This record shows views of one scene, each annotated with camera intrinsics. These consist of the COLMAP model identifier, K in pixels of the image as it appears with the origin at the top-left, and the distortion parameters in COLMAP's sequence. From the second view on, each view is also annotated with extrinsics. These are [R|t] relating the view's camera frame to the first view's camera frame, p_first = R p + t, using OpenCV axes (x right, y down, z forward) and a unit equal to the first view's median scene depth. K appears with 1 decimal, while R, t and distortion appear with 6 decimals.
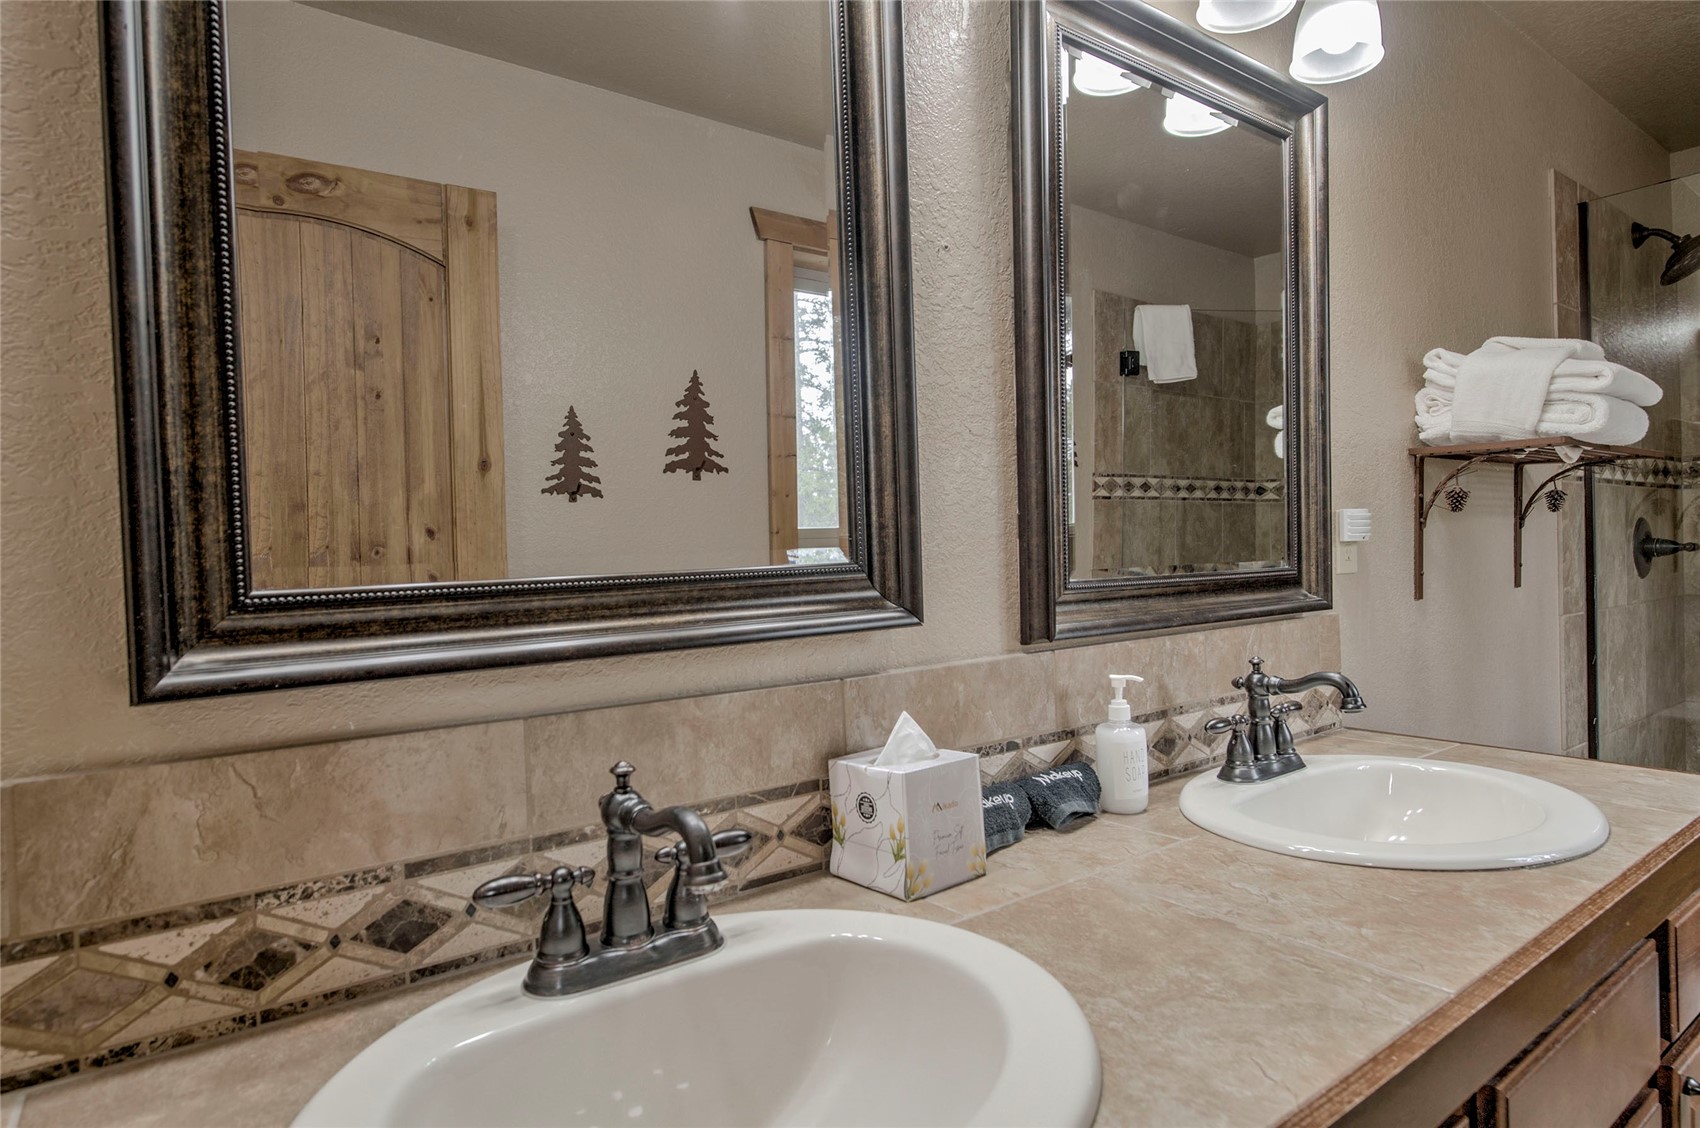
lens RADIAL K [[932.0, 0, 850.0], [0, 932.0, 564.0], [0, 0, 1]] dist [-0.004788, 0.000452]
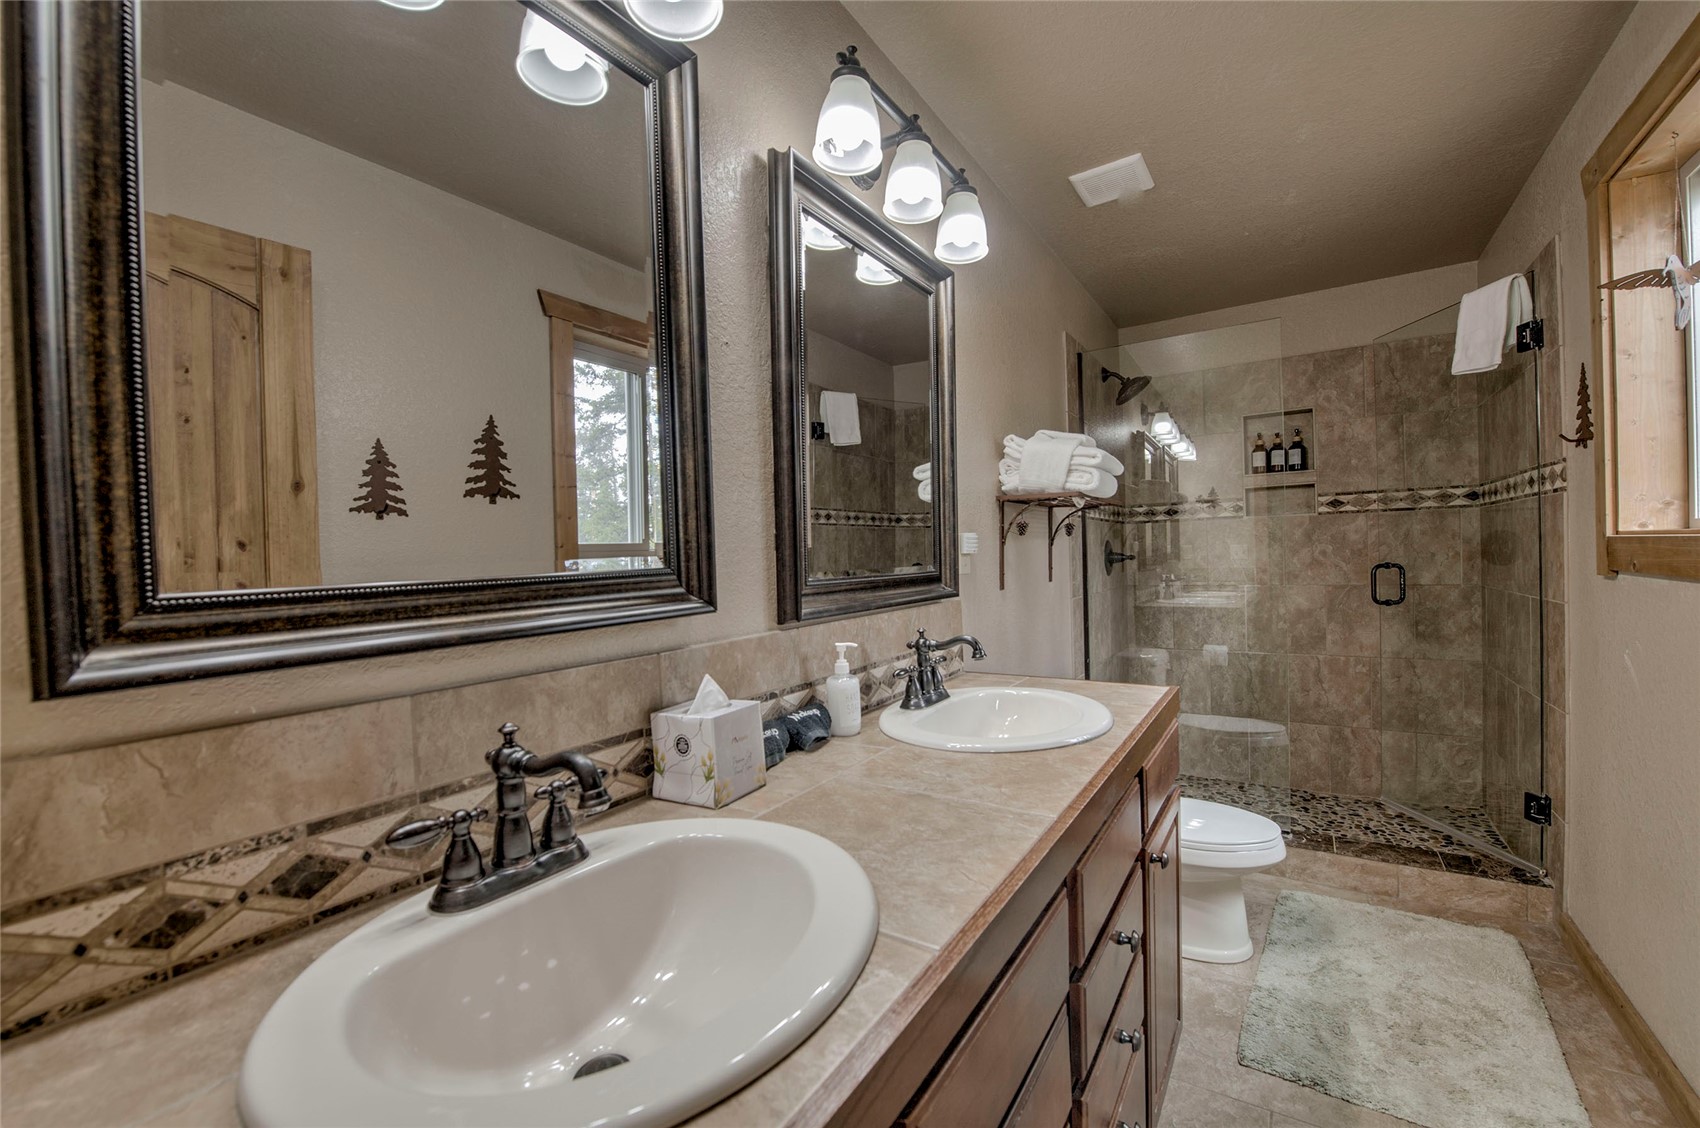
lens RADIAL K [[687.5, 0, 844.7], [0, 687.5, 566.1], [0, 0, 1]] dist [-0.018276, -0.001045]
pose [[0.937912, -0.004650, 0.346842, -0.105552], [0.007180, 0.999956, -0.006008, 0.004350], [-0.346799, 0.008125, 0.937904, -0.034299]]
